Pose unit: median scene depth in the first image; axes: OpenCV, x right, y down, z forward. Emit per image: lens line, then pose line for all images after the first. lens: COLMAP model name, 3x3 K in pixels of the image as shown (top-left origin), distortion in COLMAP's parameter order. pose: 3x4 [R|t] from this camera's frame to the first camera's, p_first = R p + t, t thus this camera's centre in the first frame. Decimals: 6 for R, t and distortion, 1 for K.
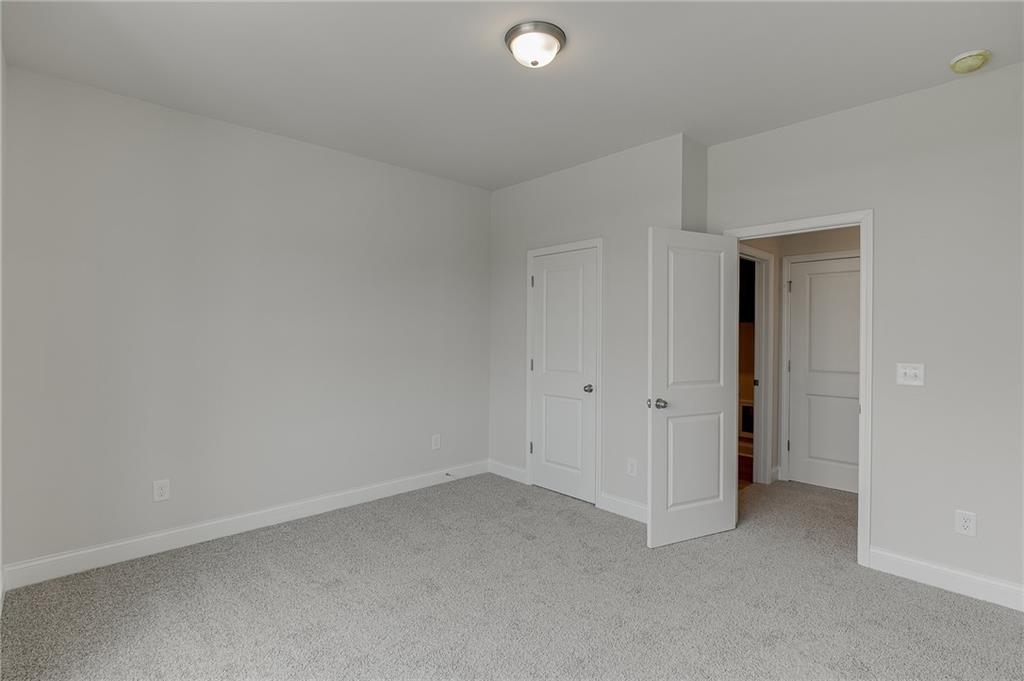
lens RADIAL K [[499.9, 0, 512.8], [0, 499.9, 334.9], [0, 0, 1]] dist [0.000799, 0.000332]
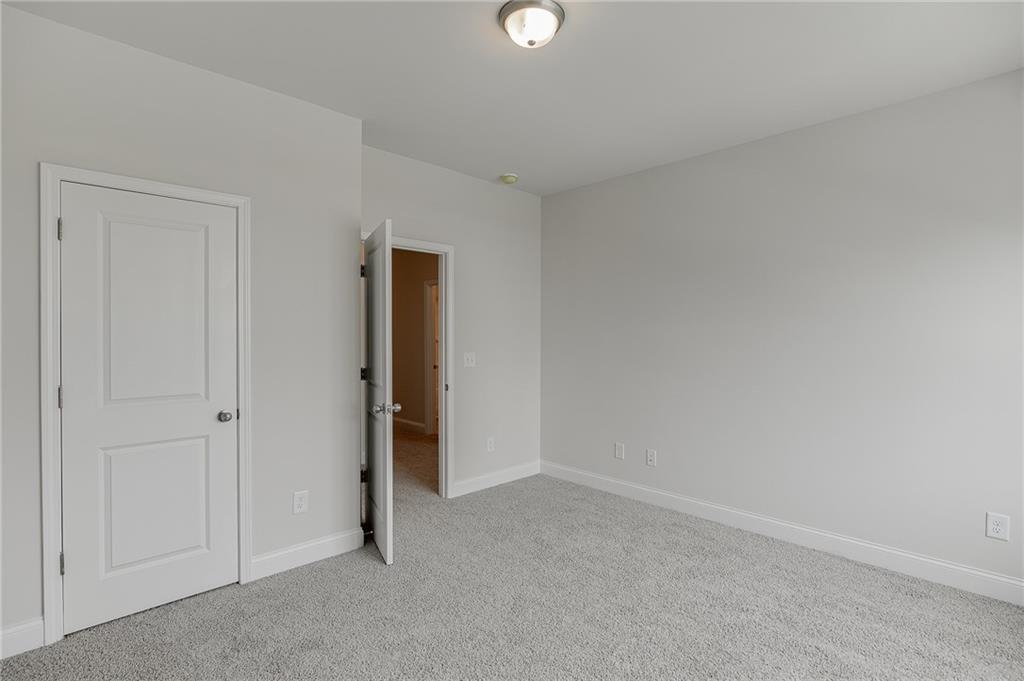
lens RADIAL K [[499.9, 0, 512.8], [0, 499.9, 341.9], [0, 0, 1]] dist [0.000799, 0.000332]
pose [[-0.017231, -0.019795, 0.999656, -0.524676], [0.001606, 0.999802, 0.019826, -0.005019], [-0.999850, 0.001947, -0.017196, 0.631738]]
